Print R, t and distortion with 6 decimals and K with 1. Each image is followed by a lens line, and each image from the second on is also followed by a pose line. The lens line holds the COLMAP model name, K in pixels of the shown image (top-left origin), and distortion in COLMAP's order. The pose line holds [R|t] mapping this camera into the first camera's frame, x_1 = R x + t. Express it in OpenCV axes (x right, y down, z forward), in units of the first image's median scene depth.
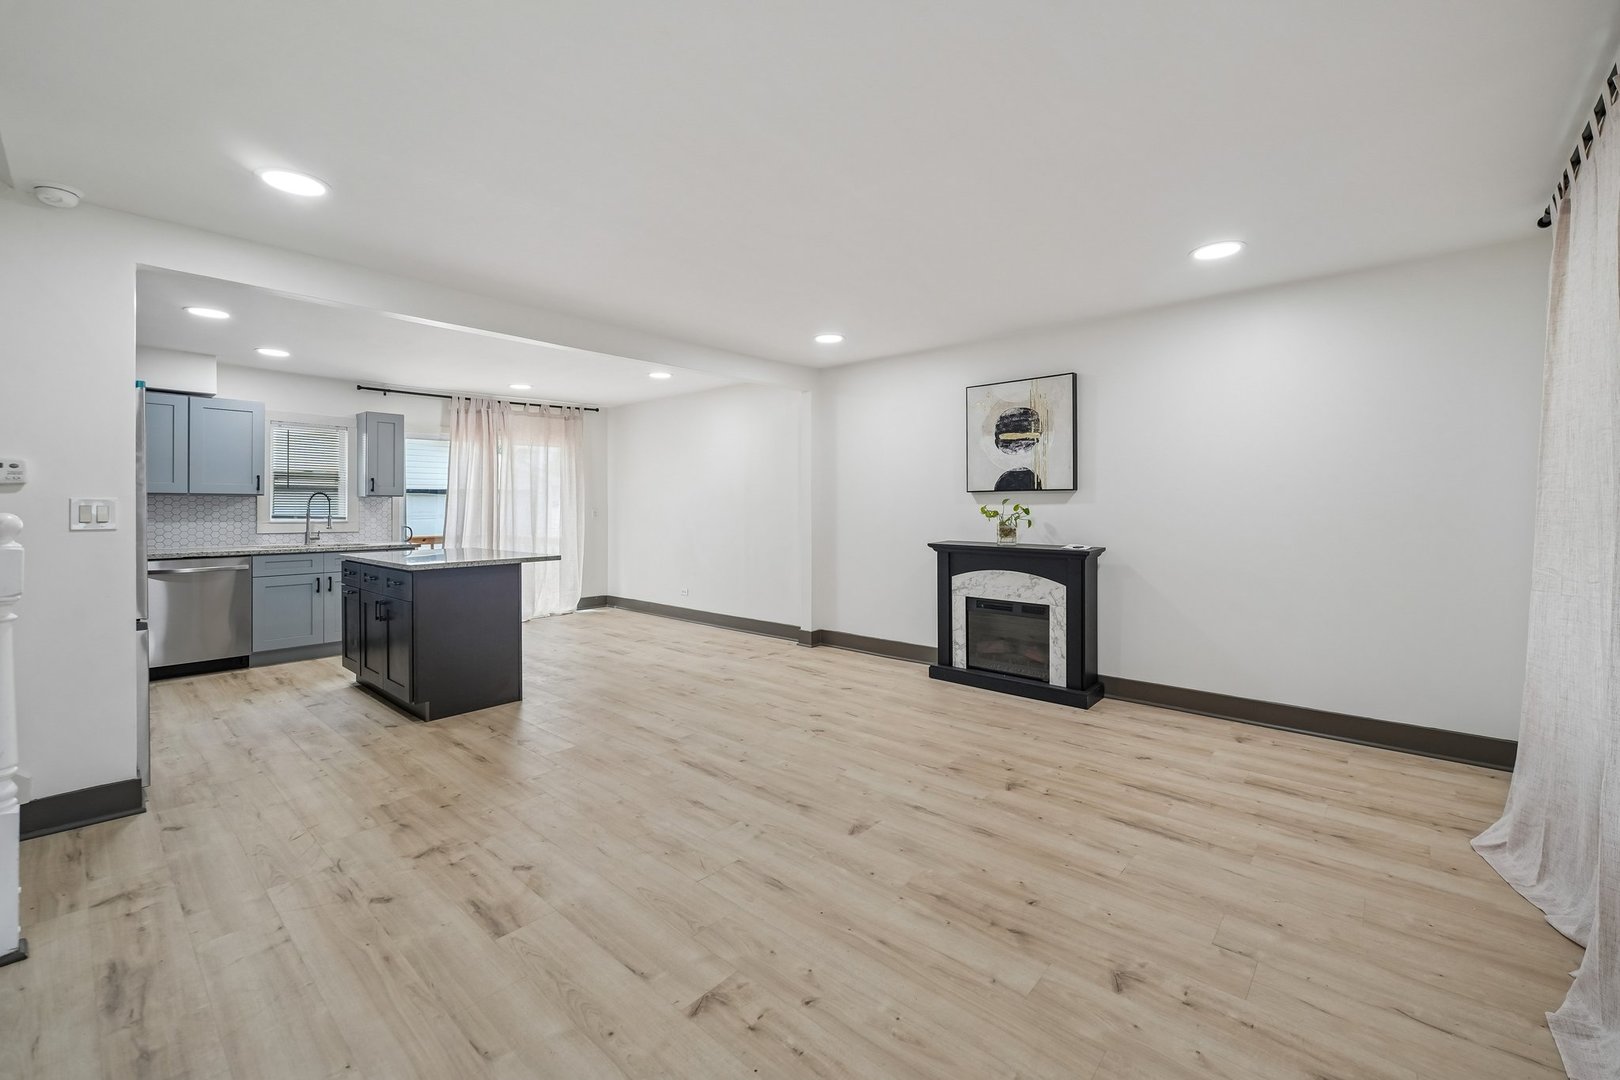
lens RADIAL K [[656.2, 0, 807.0], [0, 656.2, 532.2], [0, 0, 1]] dist [0.008730, -0.003052]
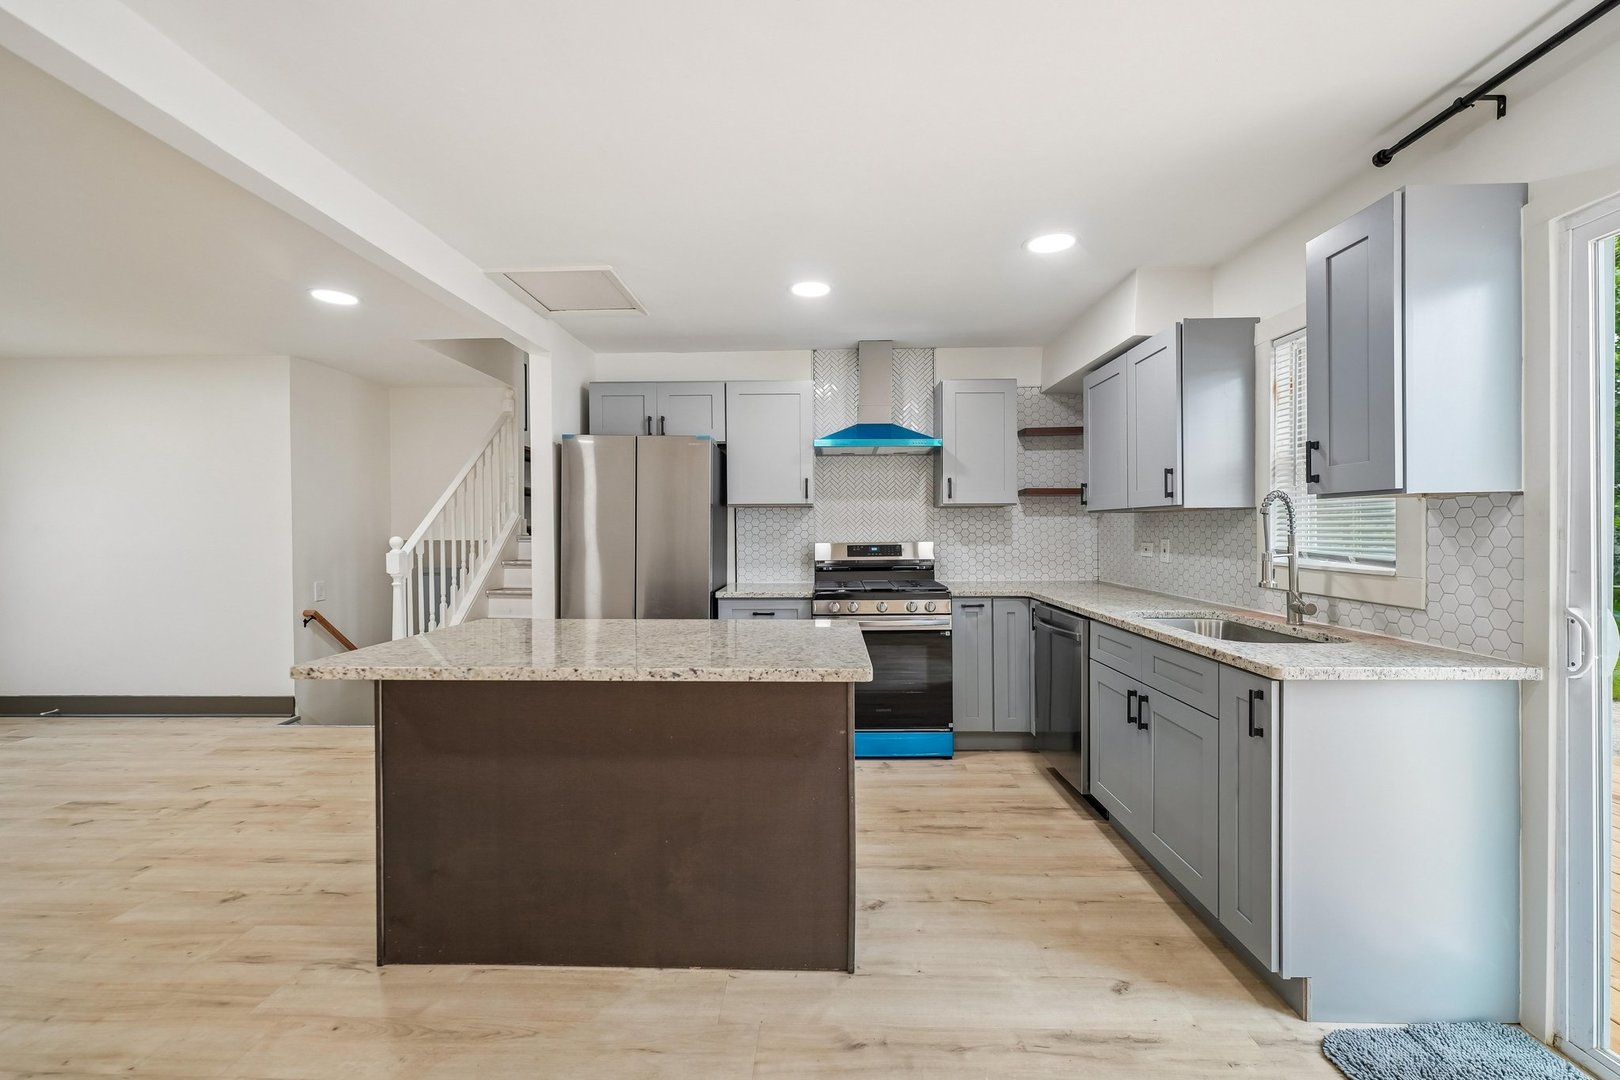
lens RADIAL K [[656.2, 0, 807.0], [0, 656.2, 532.2], [0, 0, 1]] dist [0.008730, -0.003052]
pose [[-0.768567, 0.006026, -0.639741, -0.659478], [-0.020778, 0.999193, 0.034373, -0.107026], [0.639432, 0.039710, -0.767822, 2.693187]]
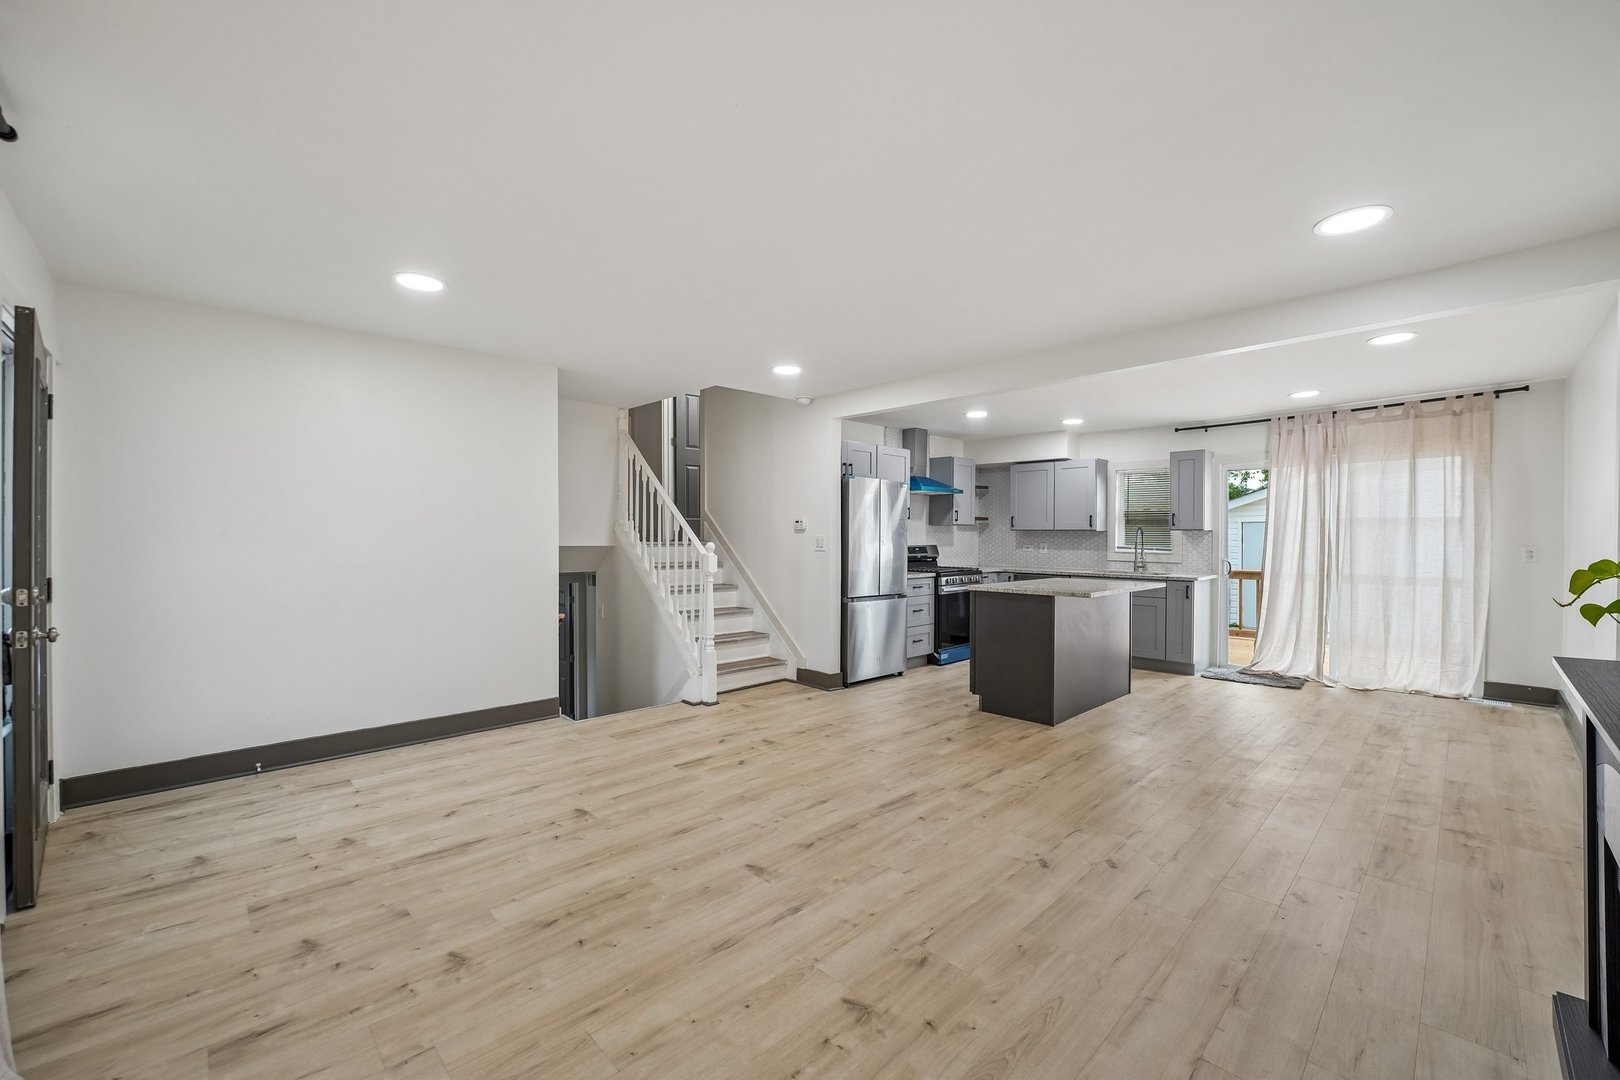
lens RADIAL K [[662.5, 0, 804.3], [0, 662.5, 539.4], [0, 0, 1]] dist [-0.028318, 0.000289]
pose [[-0.081048, 0.006795, -0.996687, 1.122875], [-0.043287, 0.999009, 0.010331, -0.060535], [0.995770, 0.043981, -0.080673, 1.206270]]
